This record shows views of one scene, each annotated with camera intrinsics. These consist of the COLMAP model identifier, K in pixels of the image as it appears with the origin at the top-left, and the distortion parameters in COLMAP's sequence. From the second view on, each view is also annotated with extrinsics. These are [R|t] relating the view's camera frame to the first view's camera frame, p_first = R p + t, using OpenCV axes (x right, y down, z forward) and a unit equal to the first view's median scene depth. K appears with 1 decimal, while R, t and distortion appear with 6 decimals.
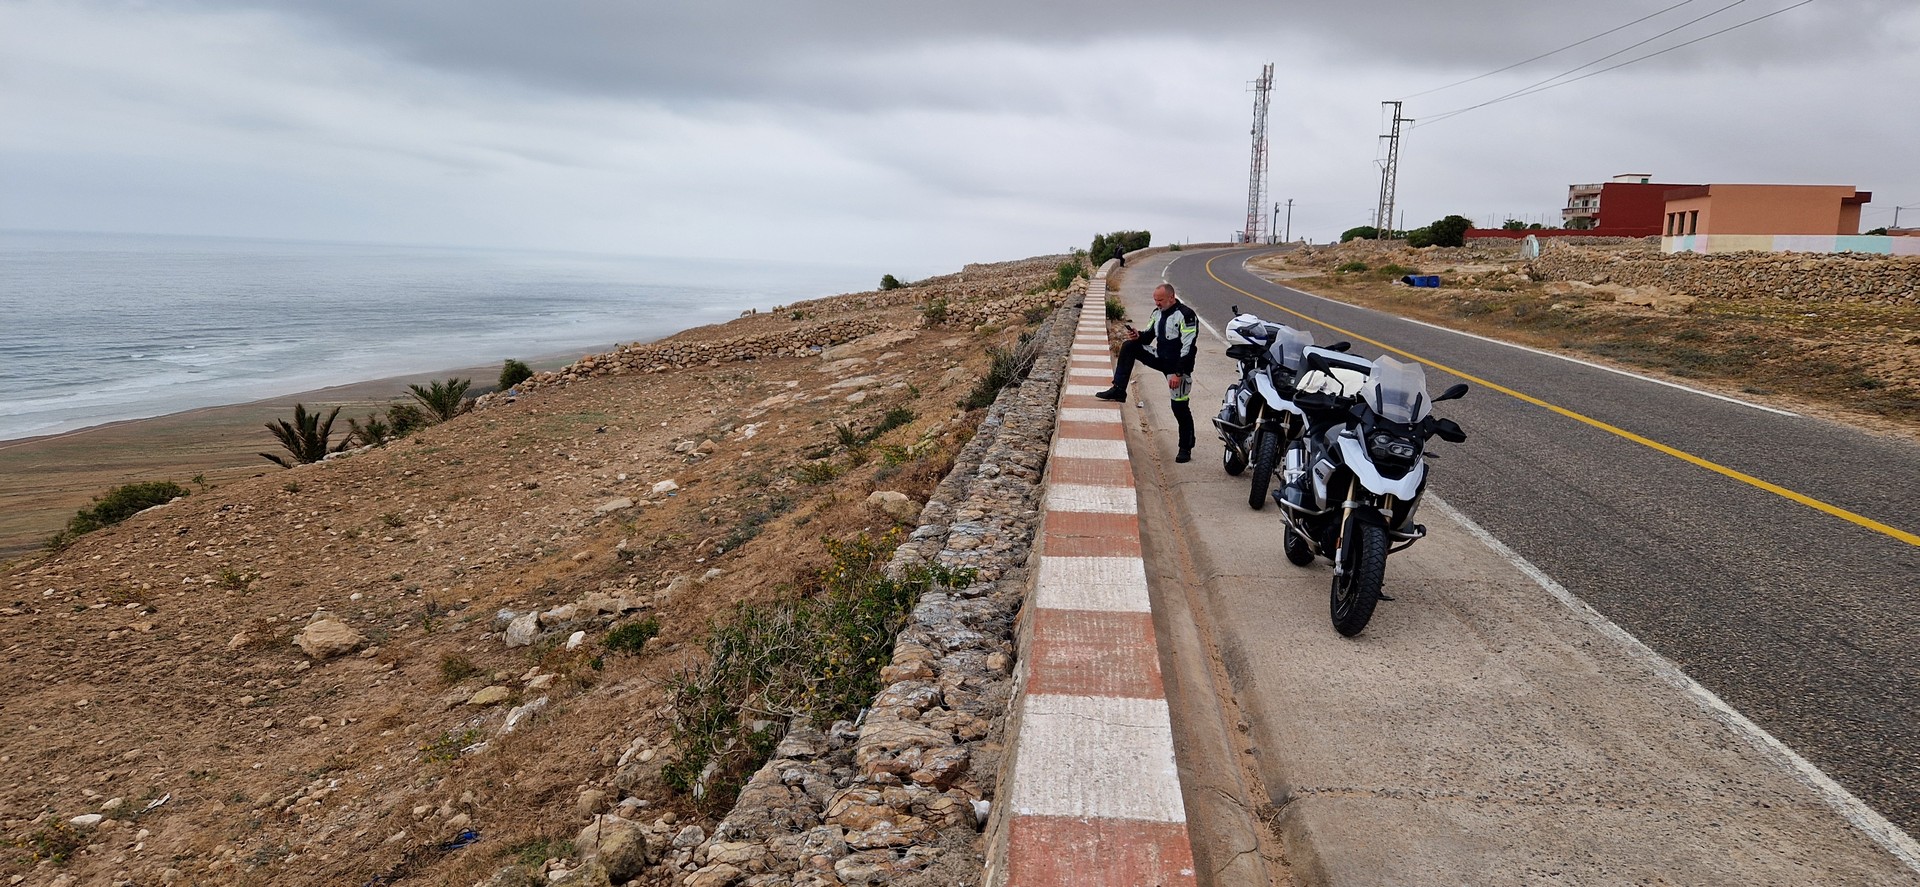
lens RADIAL K [[1281.7, 0, 996.0], [0, 1281.7, 429.4], [0, 0, 1]] dist [0.087410, -0.071963]
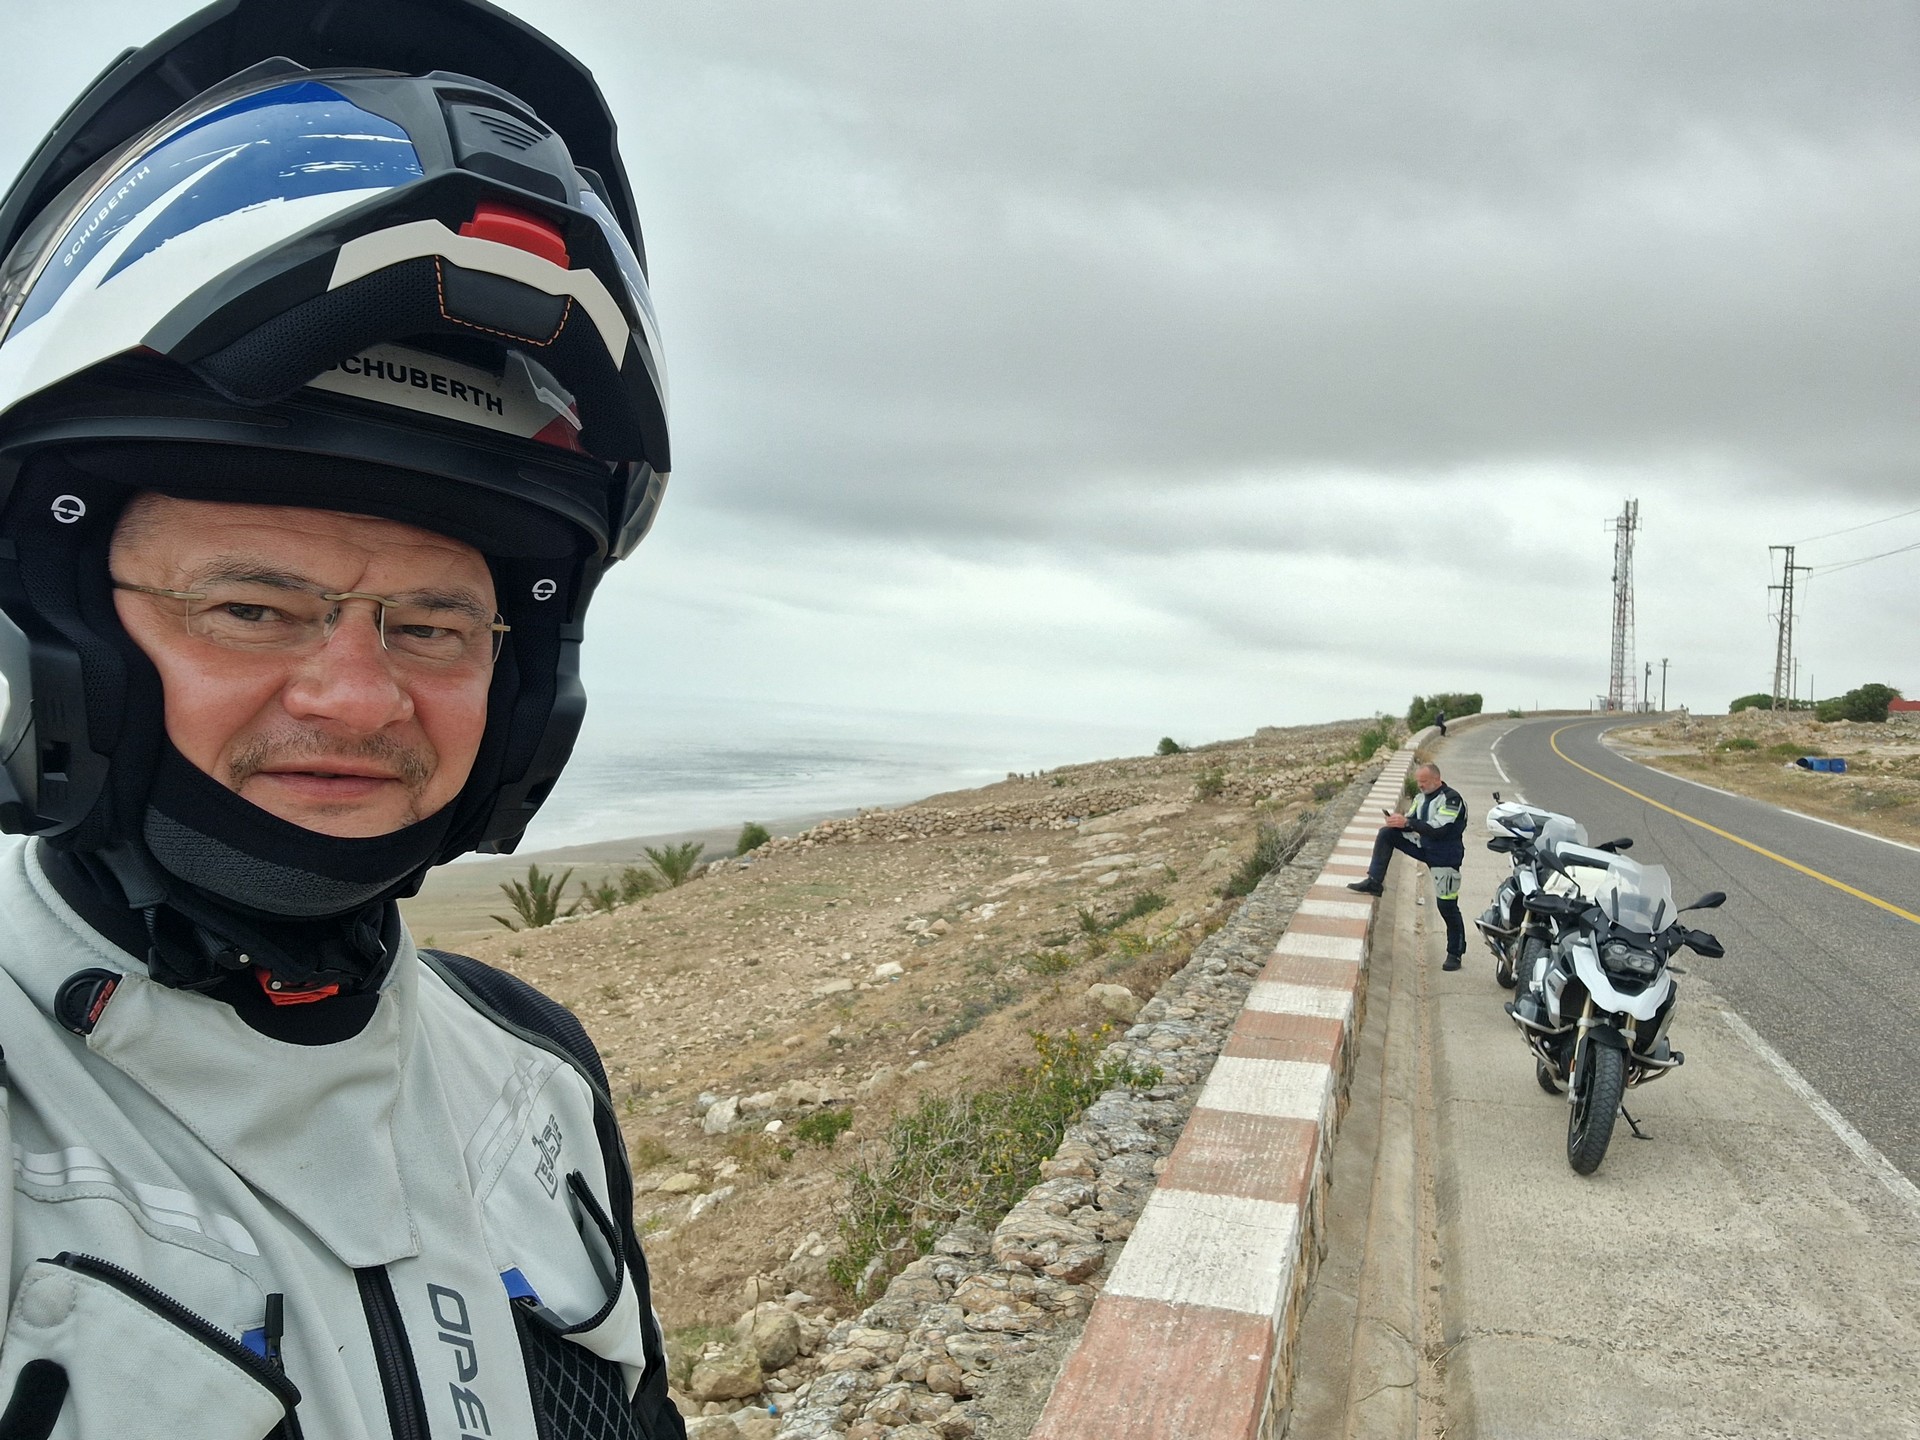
lens RADIAL K [[1494.7, 0, 1025.6], [0, 1494.7, 667.5], [0, 0, 1]] dist [0.073992, -0.142341]
pose [[0.983361, 0.015060, -0.181038, 0.013180], [-0.044766, 0.985915, -0.161147, 0.000247], [0.176061, 0.166570, 0.970184, -0.021066]]
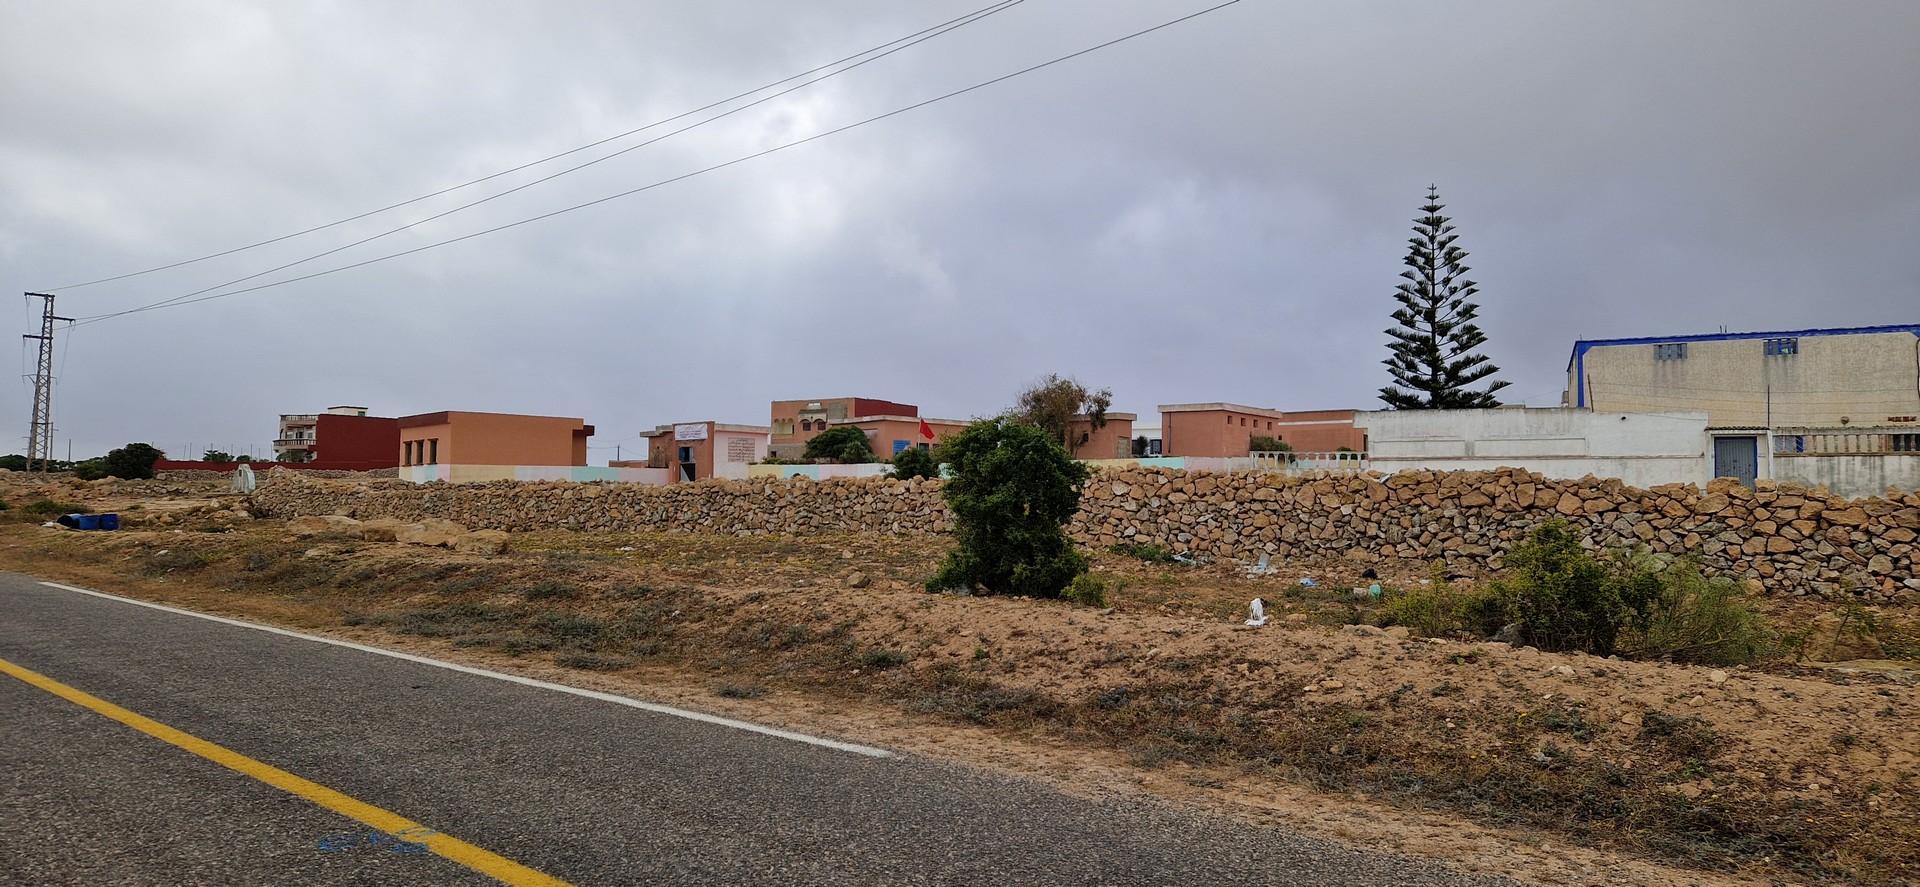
lens RADIAL K [[1281.7, 0, 996.0], [0, 1281.7, 429.4], [0, 0, 1]] dist [0.087410, -0.071963]
pose [[0.611283, 0.025398, 0.791004, 0.087983], [0.116678, 0.985671, -0.121817, -0.027089], [-0.782764, 0.166757, 0.599561, 0.244190]]
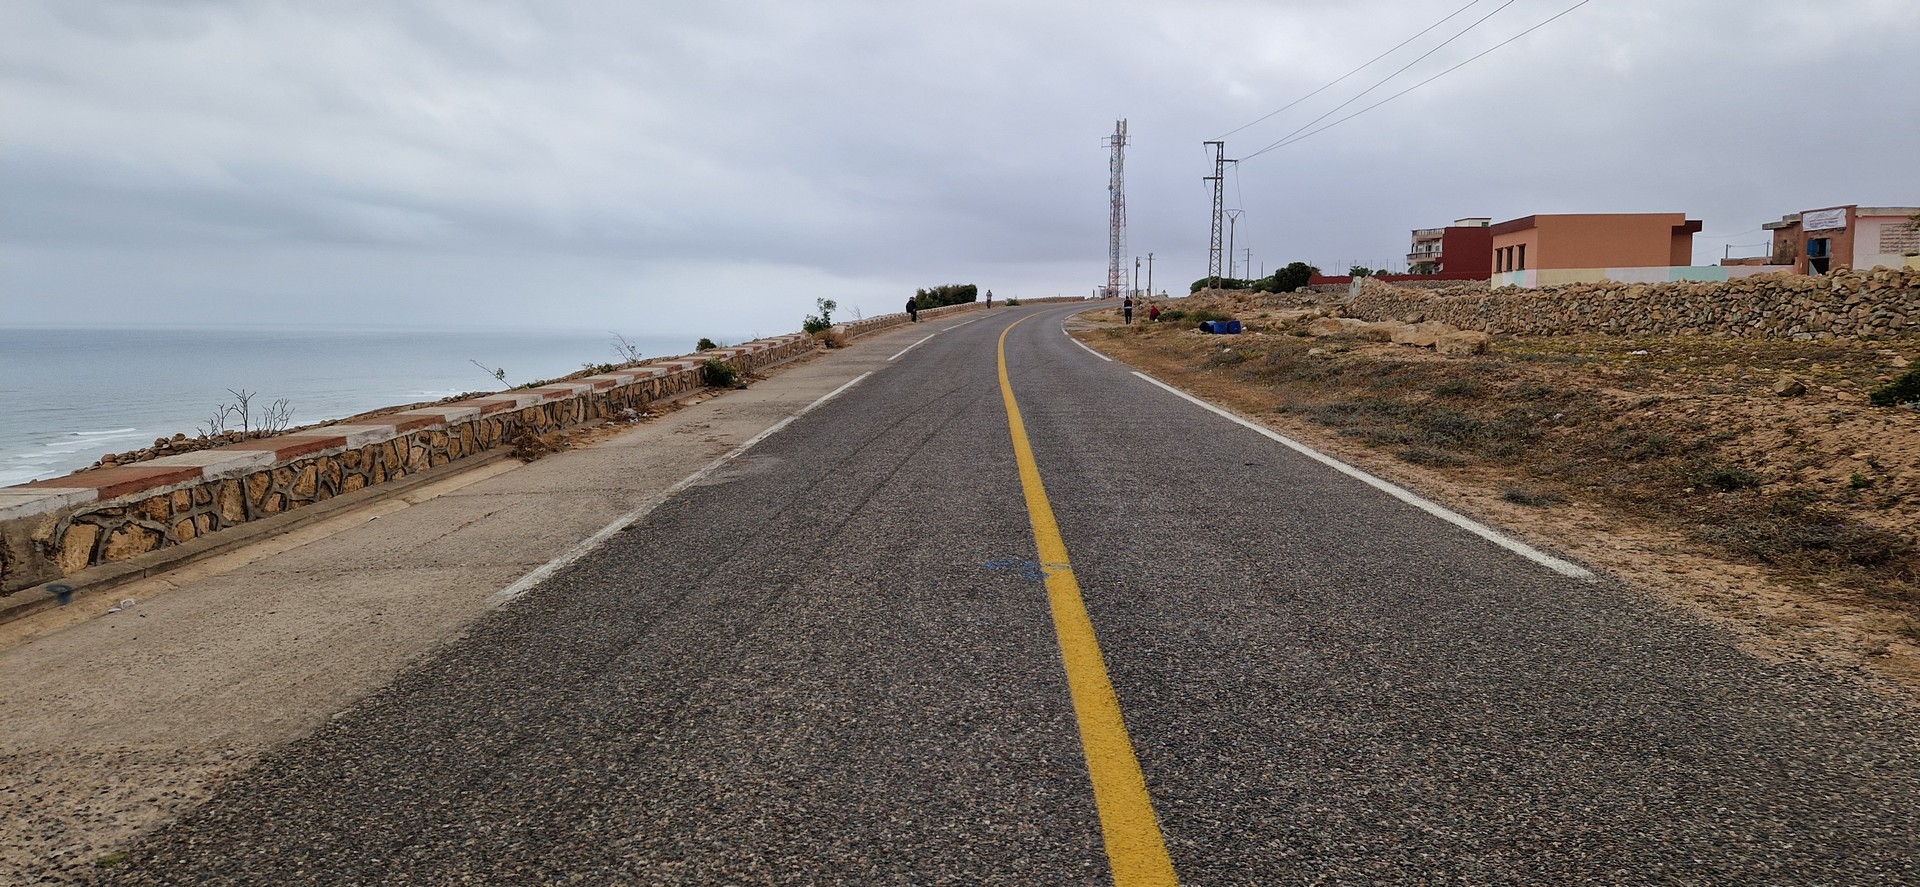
lens RADIAL K [[1271.6, 0, 973.7], [0, 1271.6, 440.4], [0, 0, 1]] dist [0.089599, -0.078800]
pose [[0.996849, -0.036602, 0.070380, 0.142723], [0.039230, 0.998570, -0.036318, -0.018860], [-0.068950, 0.038965, 0.996859, 0.218915]]
